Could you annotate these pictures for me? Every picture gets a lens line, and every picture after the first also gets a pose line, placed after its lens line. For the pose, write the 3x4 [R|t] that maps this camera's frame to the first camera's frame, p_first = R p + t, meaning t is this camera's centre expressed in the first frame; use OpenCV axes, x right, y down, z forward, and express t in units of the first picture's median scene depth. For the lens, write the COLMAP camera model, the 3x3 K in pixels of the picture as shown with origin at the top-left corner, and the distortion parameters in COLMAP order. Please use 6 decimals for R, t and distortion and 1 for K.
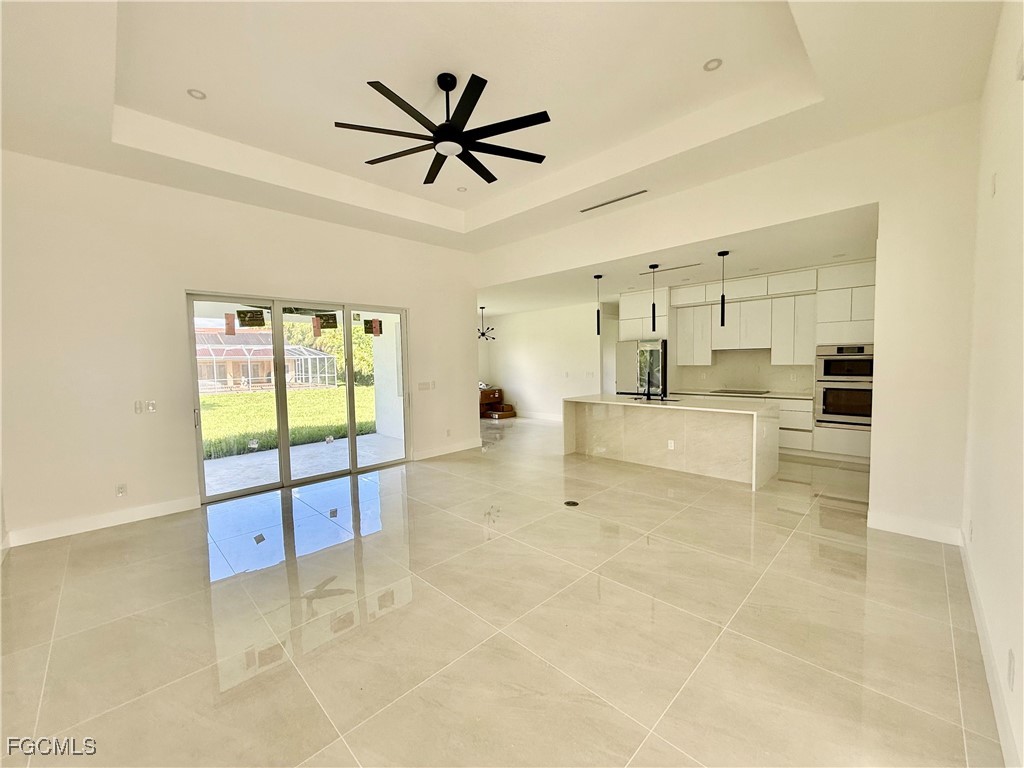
lens RADIAL K [[410.4, 0, 506.6], [0, 410.4, 385.7], [0, 0, 1]] dist [-0.002067, -0.000005]
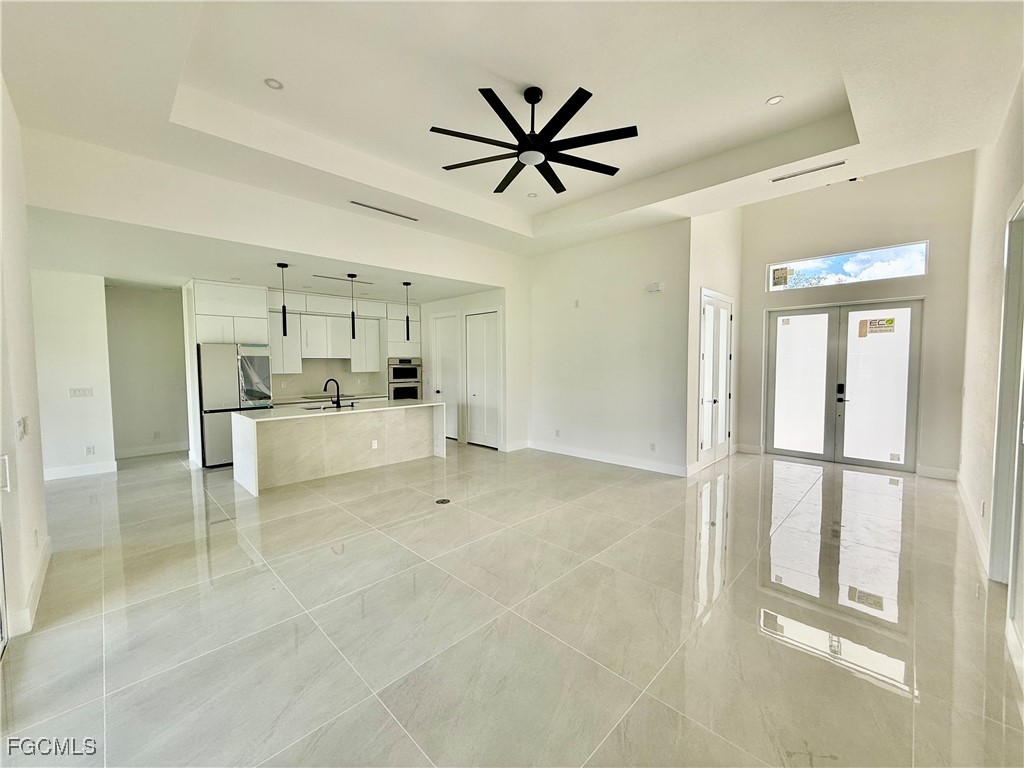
lens RADIAL K [[410.4, 0, 506.9], [0, 410.4, 383.0], [0, 0, 1]] dist [-0.002067, -0.000005]
pose [[-0.002467, -0.026747, 0.999639, -0.664433], [0.071026, 0.997113, 0.026855, -0.021534], [-0.997471, 0.071067, -0.000560, 0.618037]]
